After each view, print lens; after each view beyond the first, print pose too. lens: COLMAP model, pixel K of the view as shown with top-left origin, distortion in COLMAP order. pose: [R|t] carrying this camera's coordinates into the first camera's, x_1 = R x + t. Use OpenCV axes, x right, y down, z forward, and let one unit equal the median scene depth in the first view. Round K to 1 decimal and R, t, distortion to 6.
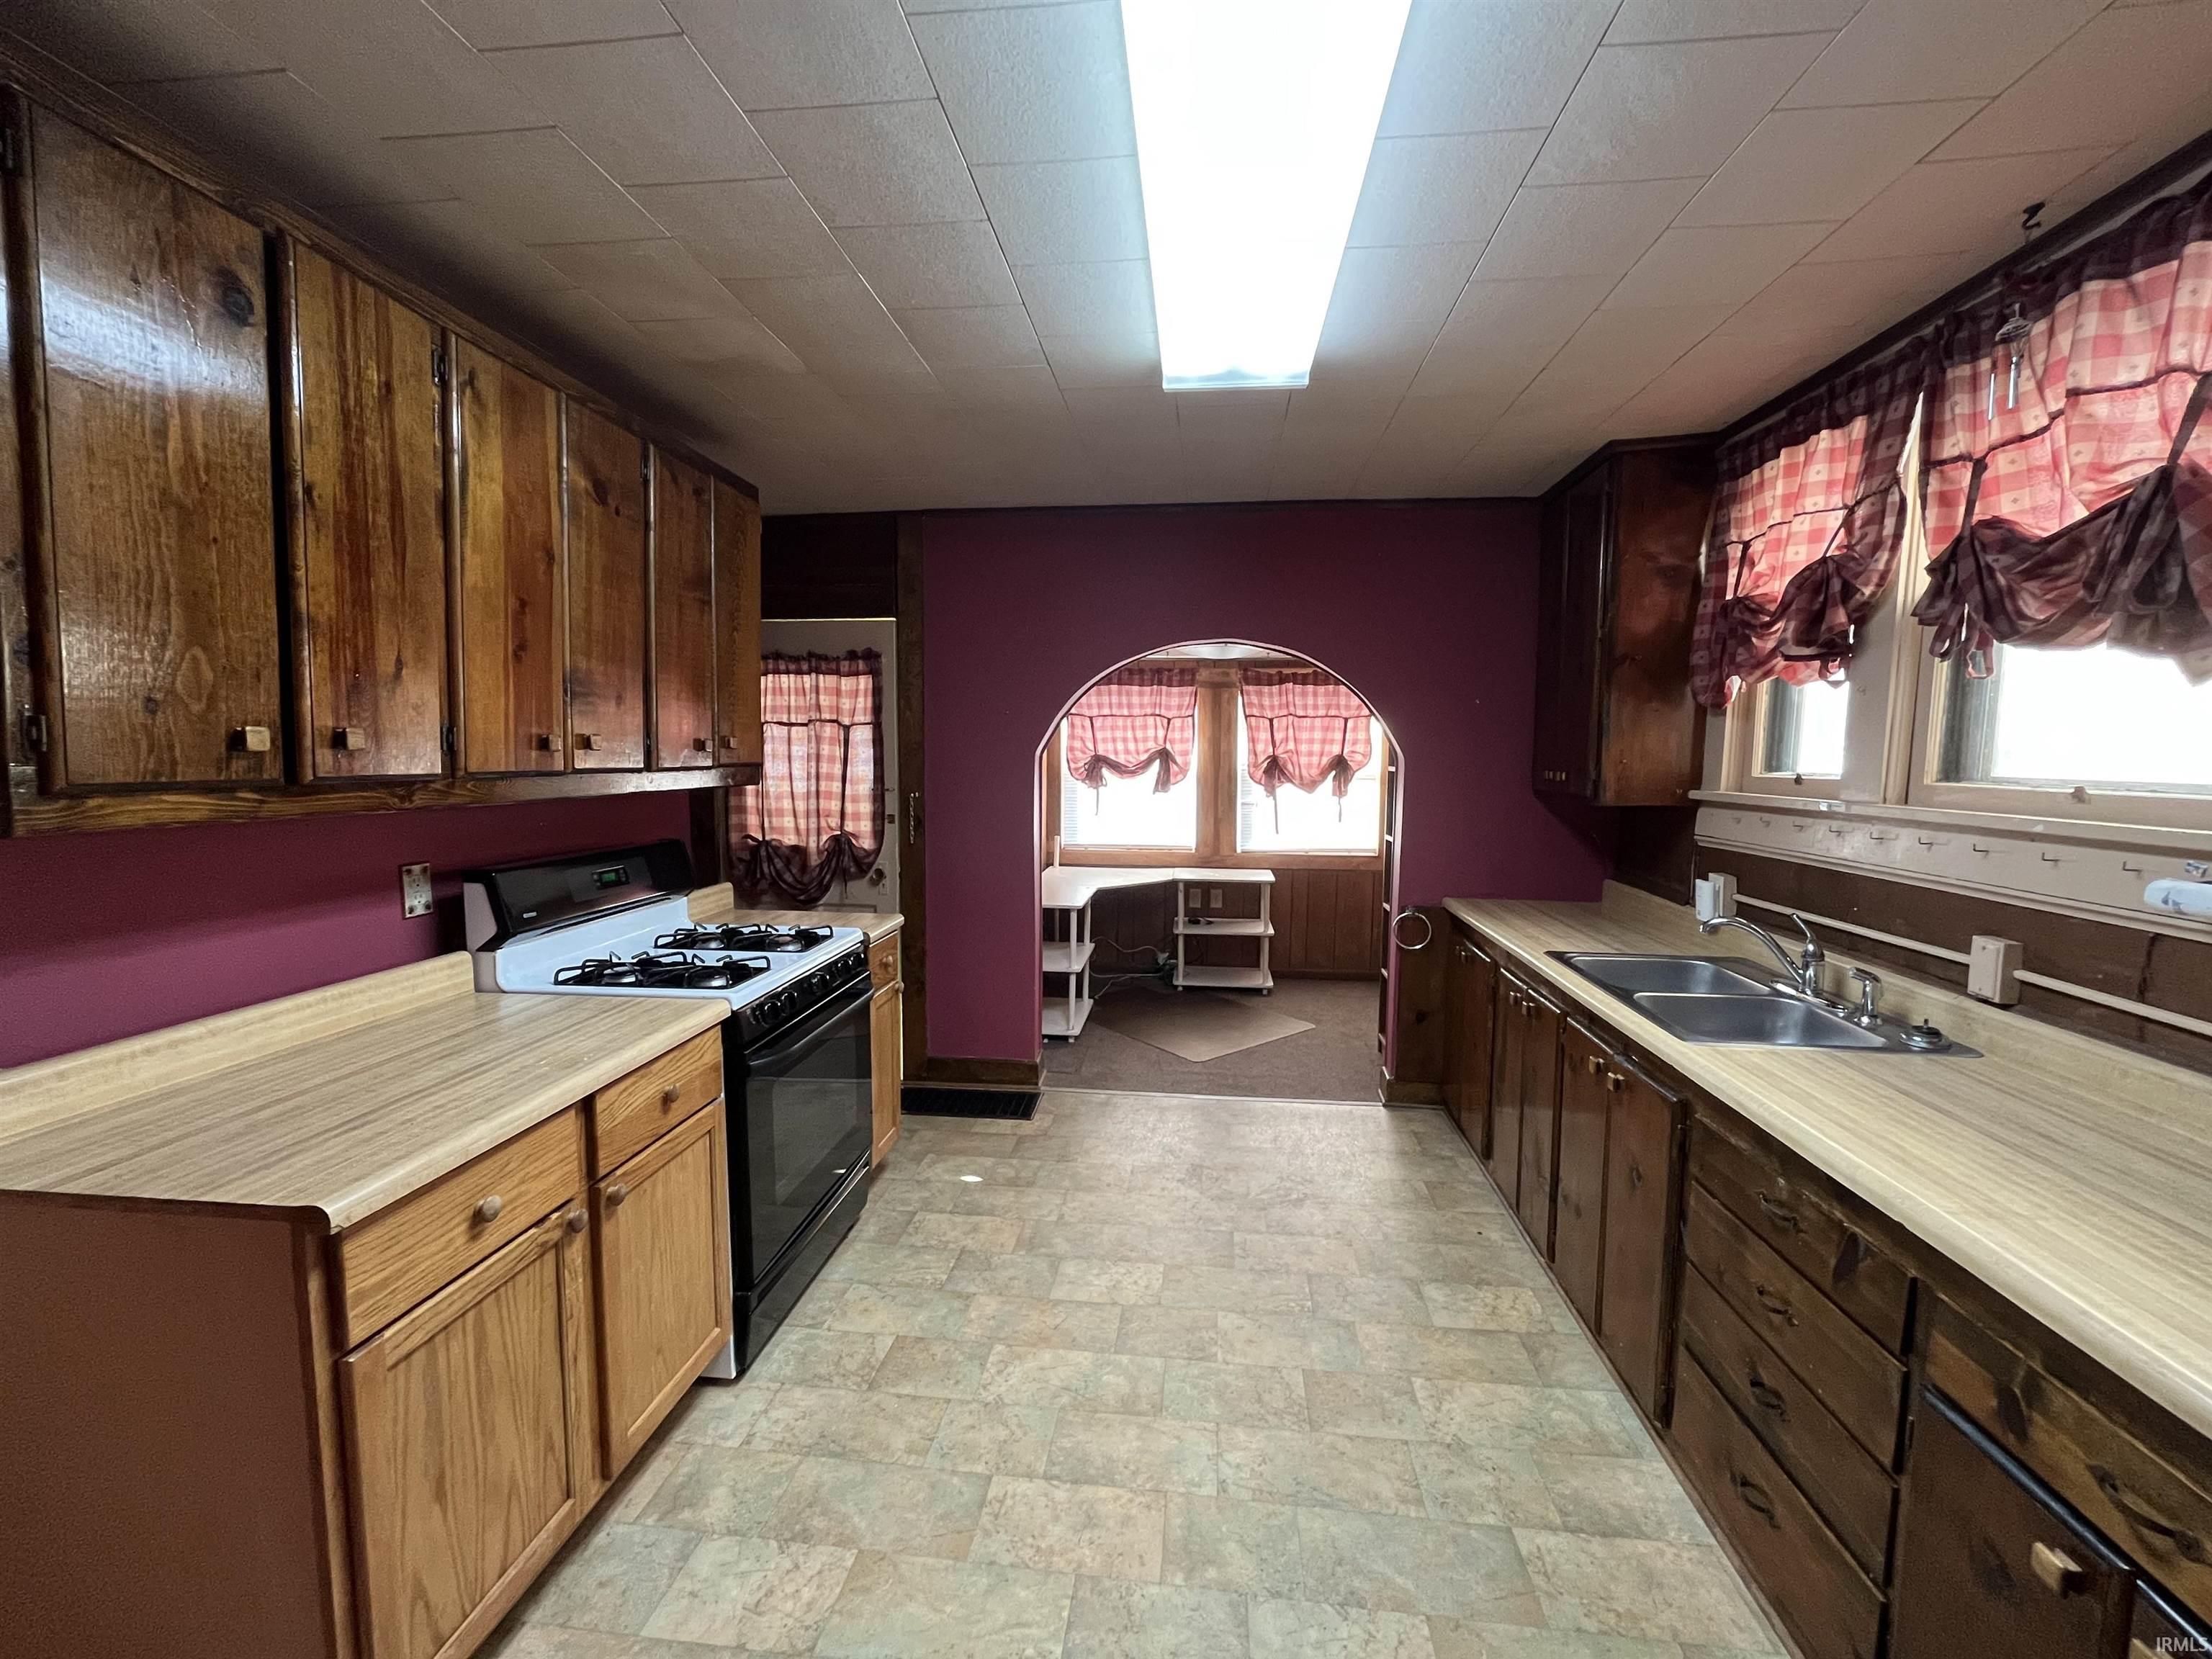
lens RADIAL K [[897.1, 0, 1110.1], [0, 897.1, 822.9], [0, 0, 1]] dist [-0.003084, 0.000235]
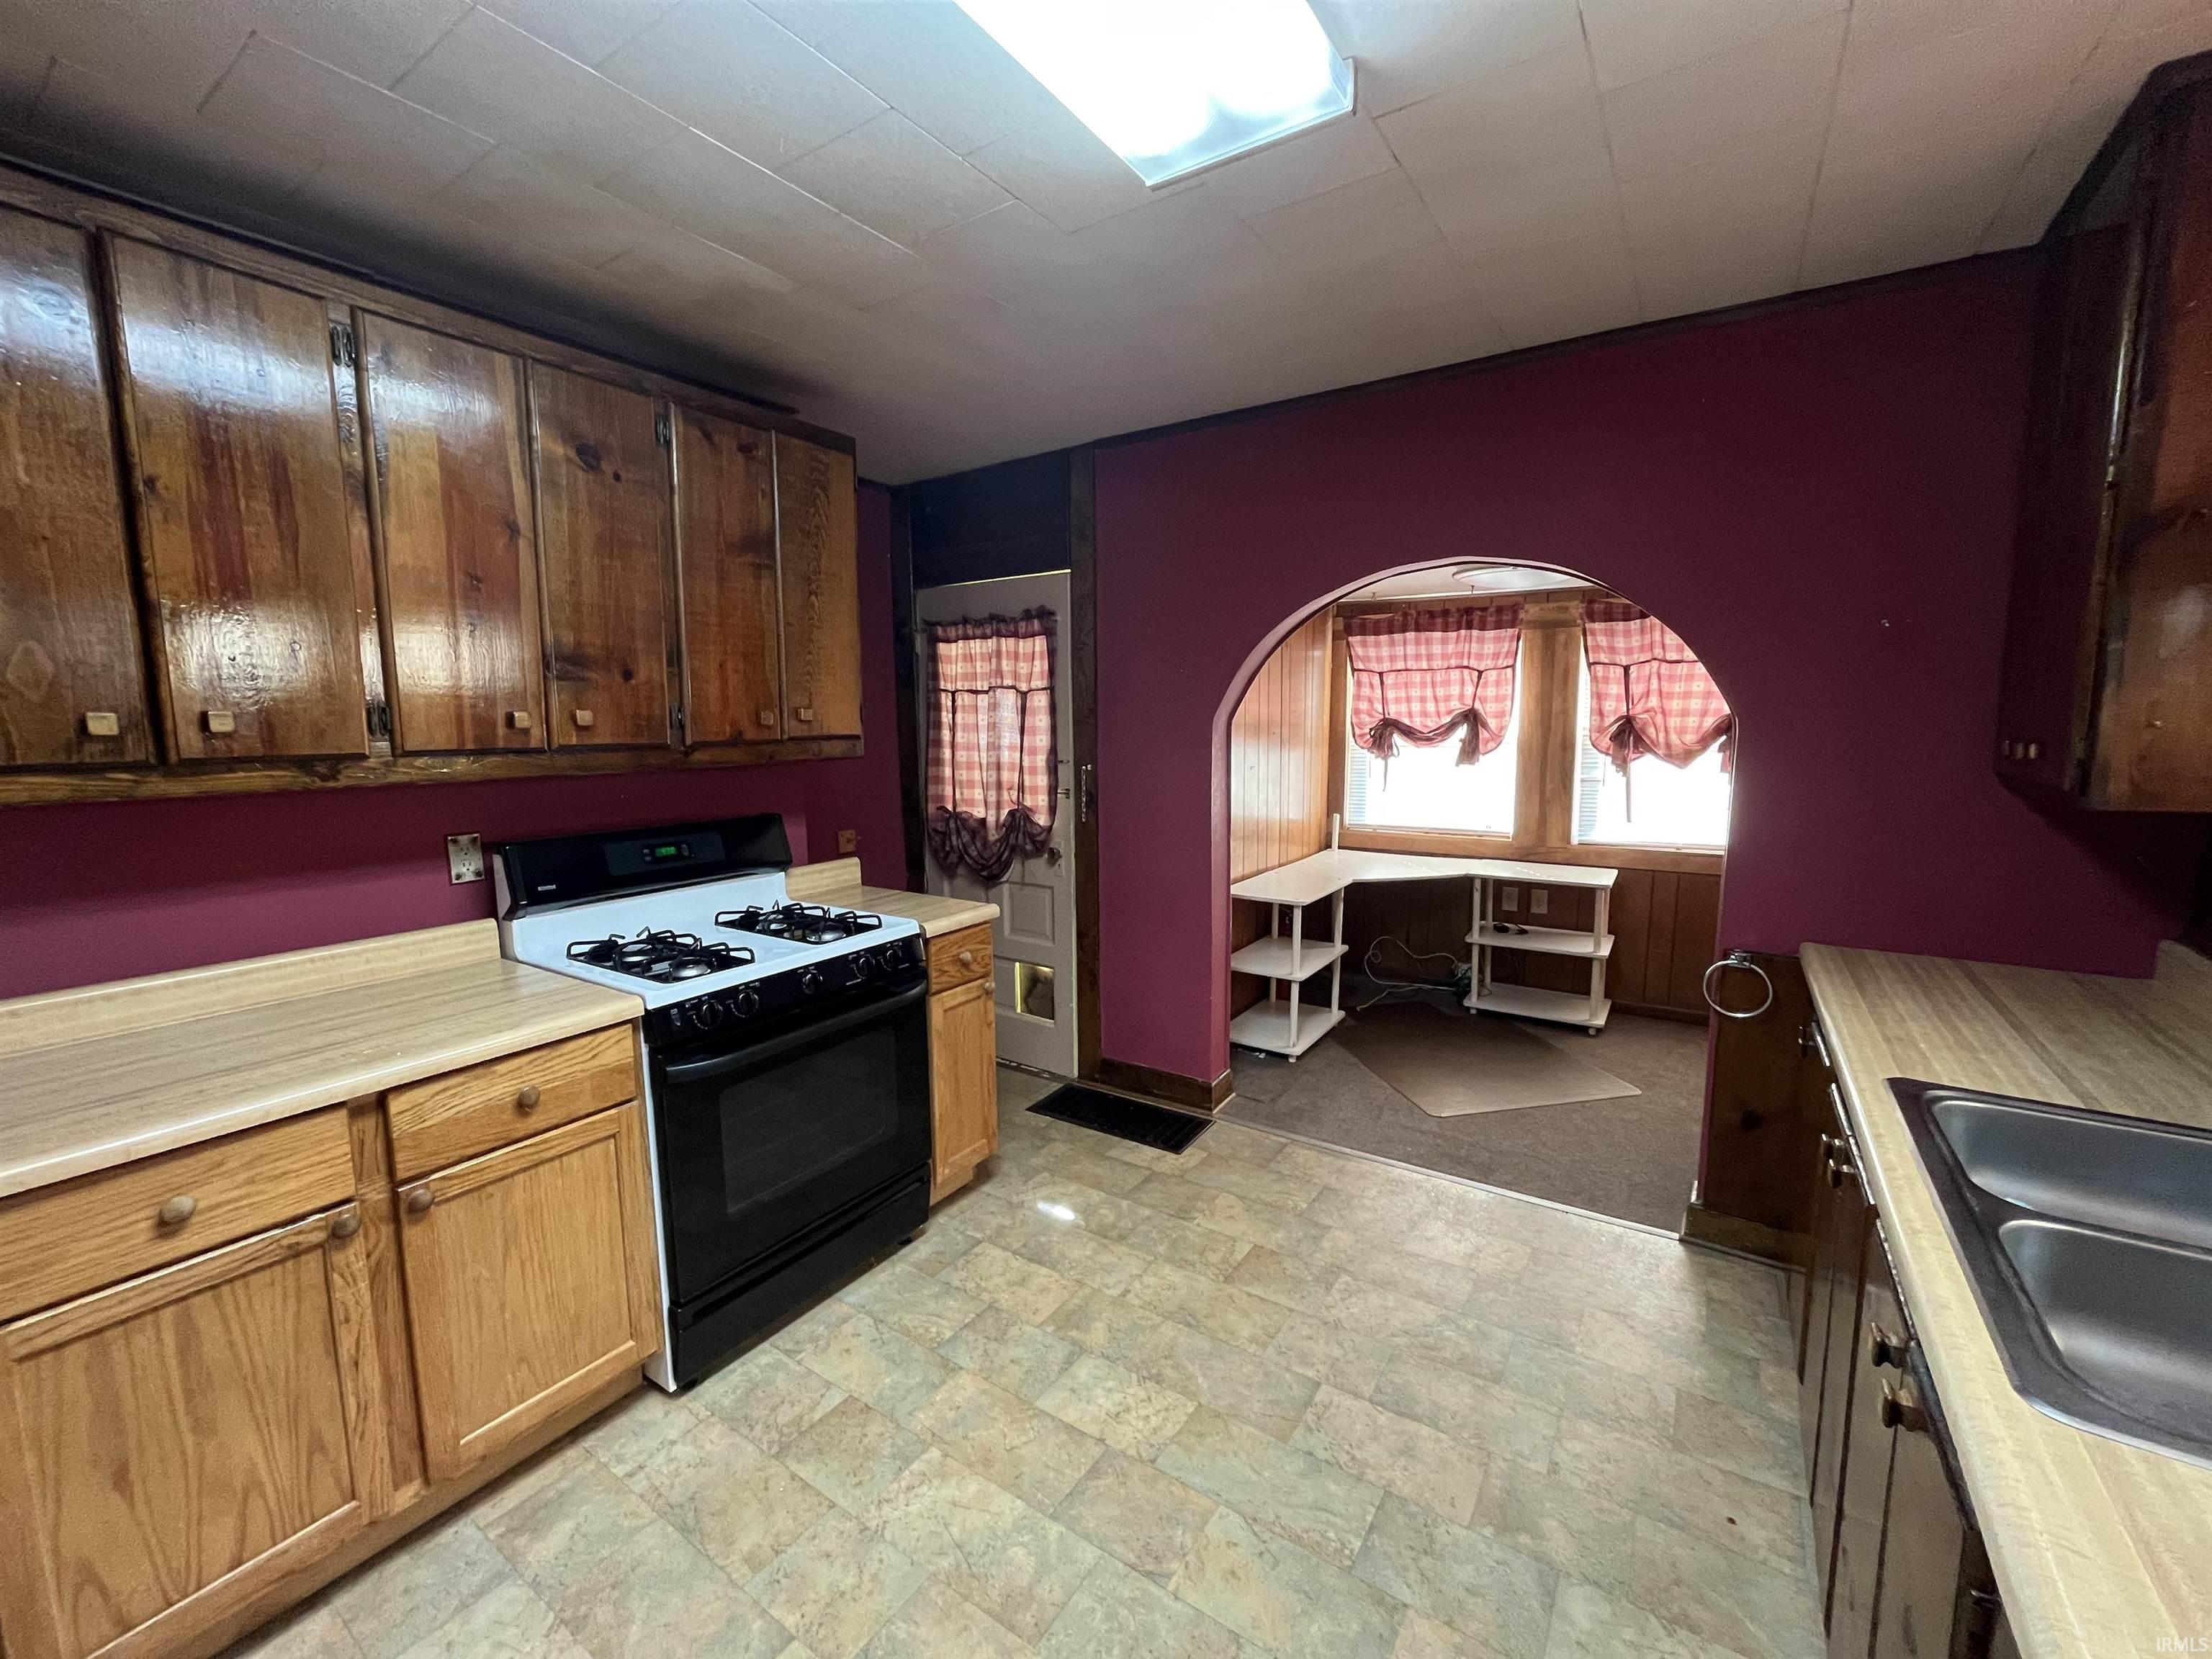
lens RADIAL K [[897.1, 0, 1107.9], [0, 897.1, 826.0], [0, 0, 1]] dist [-0.003084, 0.000235]
pose [[0.887533, 0.041489, -0.458873, 0.297816], [-0.021113, 0.998554, 0.049447, -0.024663], [0.460261, -0.034197, 0.887125, 0.296067]]
